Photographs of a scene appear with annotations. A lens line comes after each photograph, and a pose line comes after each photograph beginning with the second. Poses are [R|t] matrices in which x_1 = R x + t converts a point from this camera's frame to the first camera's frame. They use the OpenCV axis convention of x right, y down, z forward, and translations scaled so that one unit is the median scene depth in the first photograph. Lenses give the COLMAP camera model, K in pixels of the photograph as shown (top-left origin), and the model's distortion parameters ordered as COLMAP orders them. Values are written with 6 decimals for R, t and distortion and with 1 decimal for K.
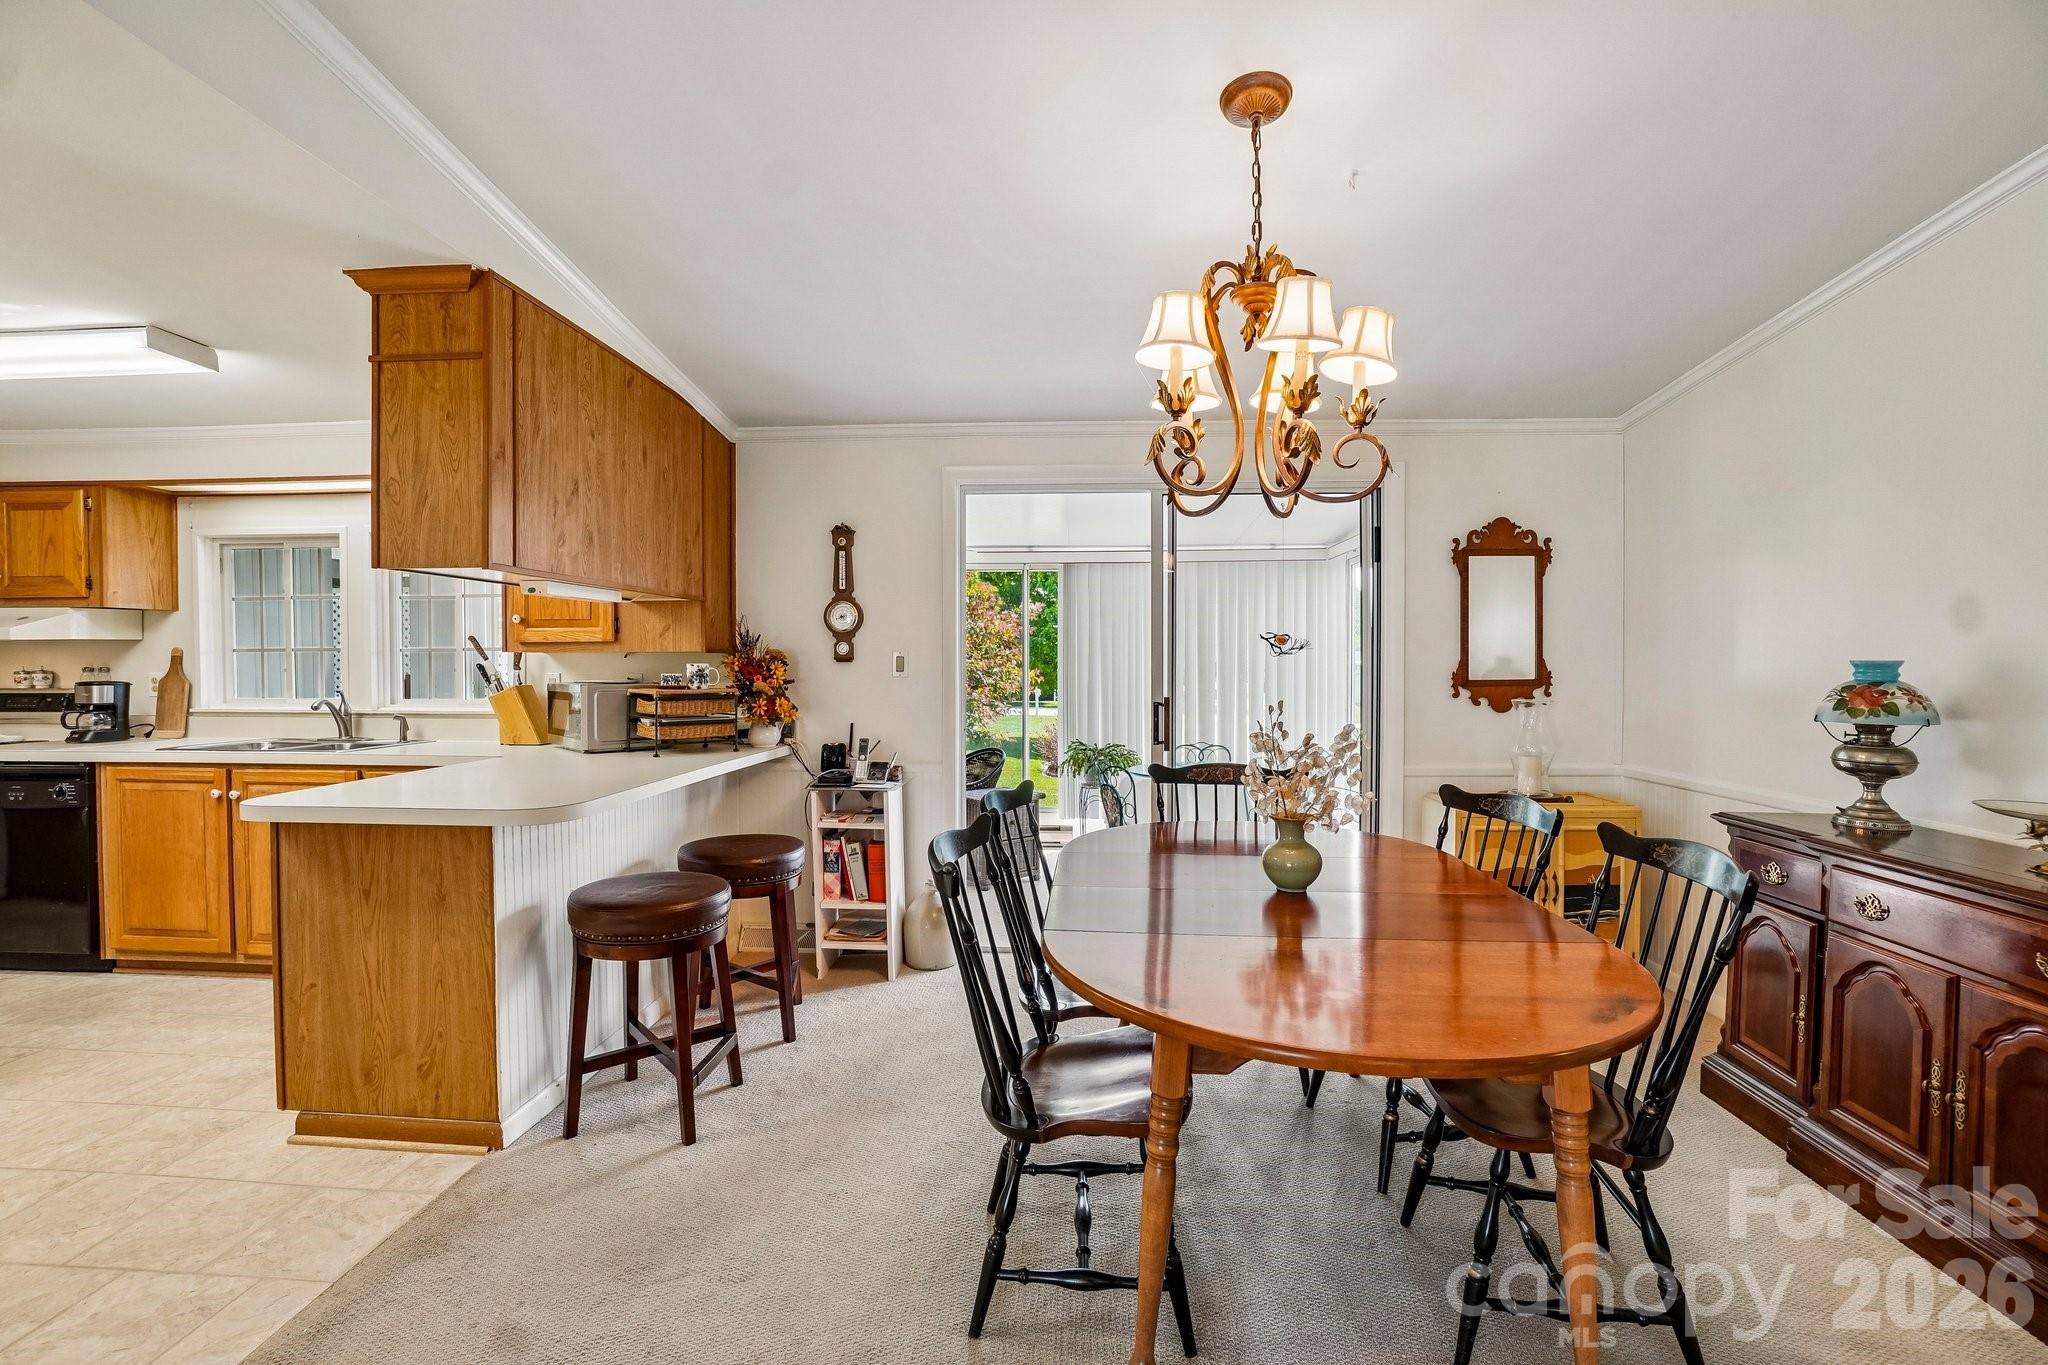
lens RADIAL K [[901.4, 0, 1017.0], [0, 901.4, 683.1], [0, 0, 1]] dist [-0.066685, 0.025878]
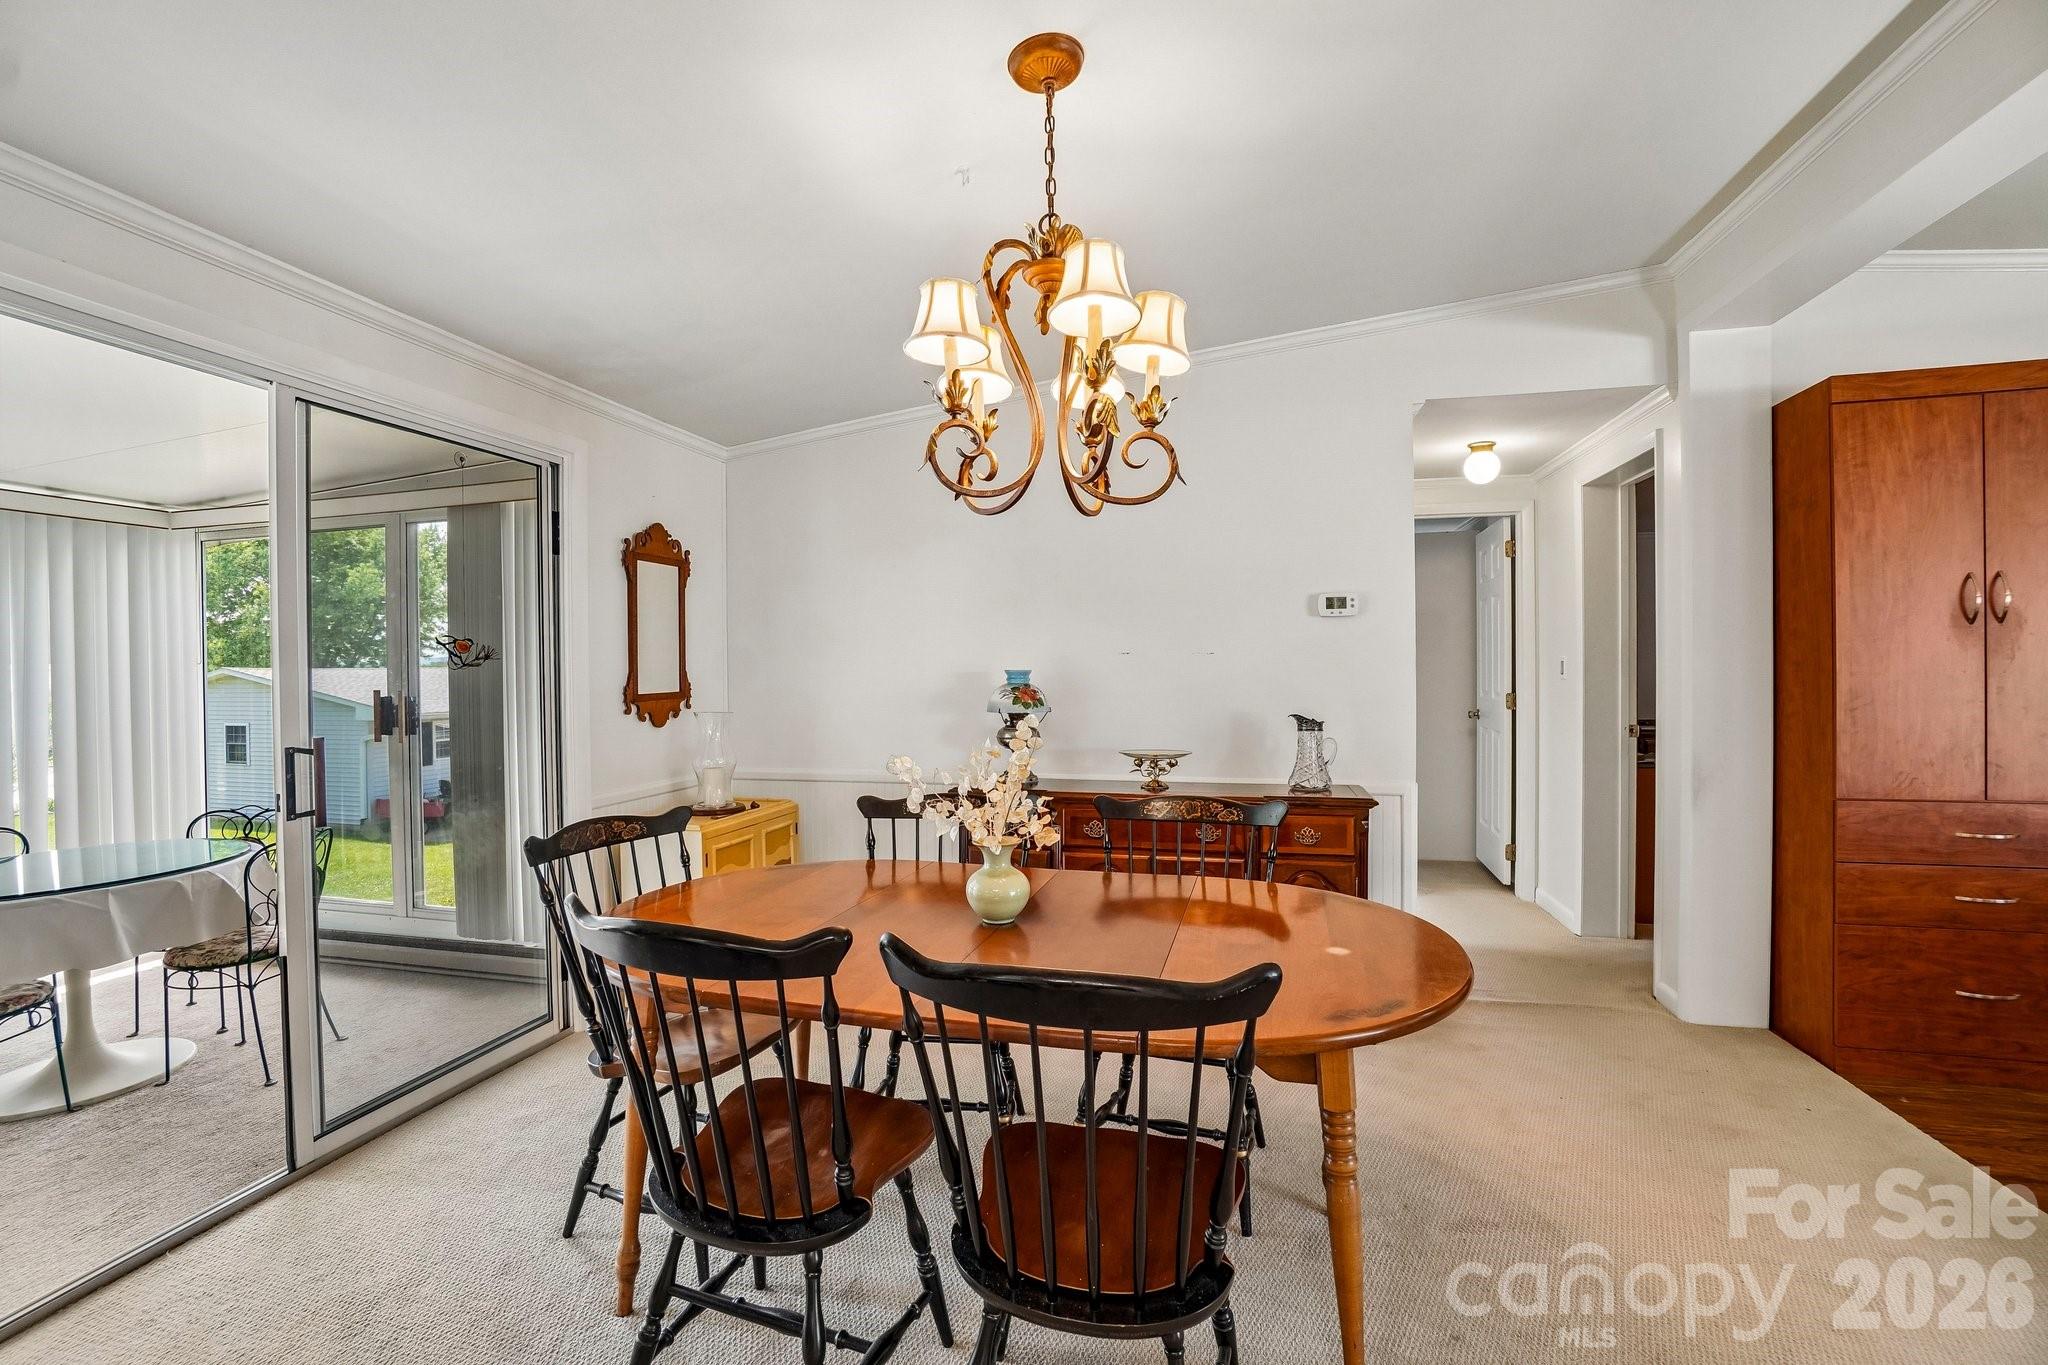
lens RADIAL K [[901.4, 0, 1017.0], [0, 901.4, 683.1], [0, 0, 1]] dist [-0.066685, 0.025878]
pose [[0.191677, -0.017359, 0.981305, -0.313872], [0.029315, 0.999499, 0.011955, -0.014241], [-0.981020, 0.026475, 0.192089, 0.426560]]
